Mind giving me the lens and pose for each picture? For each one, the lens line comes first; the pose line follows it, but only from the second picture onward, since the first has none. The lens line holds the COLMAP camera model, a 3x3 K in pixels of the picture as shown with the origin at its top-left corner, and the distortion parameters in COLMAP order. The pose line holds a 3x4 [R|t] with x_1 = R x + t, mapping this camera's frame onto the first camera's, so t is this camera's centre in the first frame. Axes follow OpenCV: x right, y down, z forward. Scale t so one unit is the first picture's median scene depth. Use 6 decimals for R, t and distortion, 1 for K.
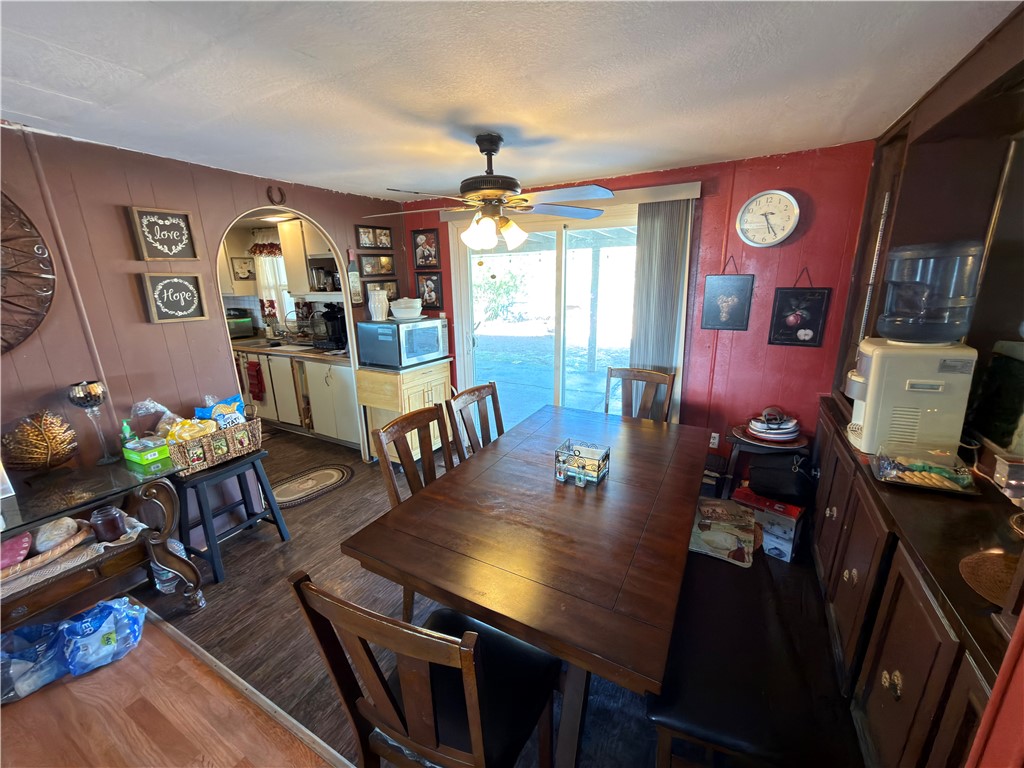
lens RADIAL K [[409.5, 0, 513.0], [0, 409.5, 387.3], [0, 0, 1]] dist [0.000356, 0.000441]
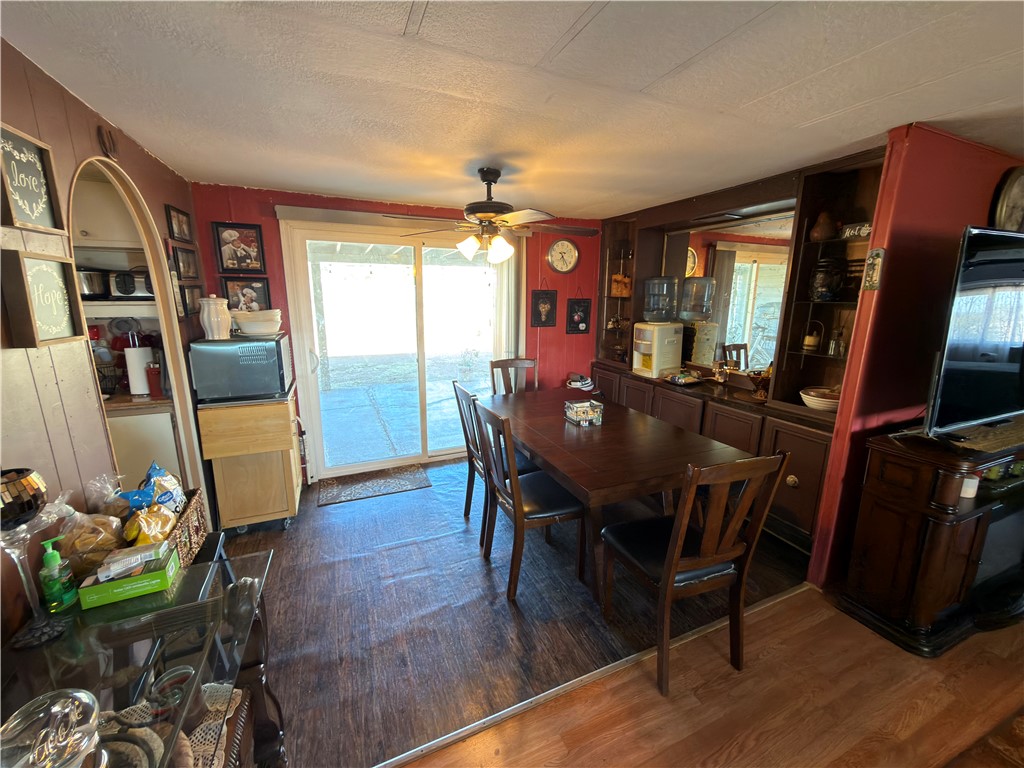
lens RADIAL K [[409.5, 0, 513.7], [0, 409.5, 380.1], [0, 0, 1]] dist [0.000356, 0.000441]
pose [[0.608675, -0.143037, 0.780420, -0.620651], [0.191414, 0.981035, 0.030516, -0.015056], [-0.769984, 0.130809, 0.624510, 0.158177]]
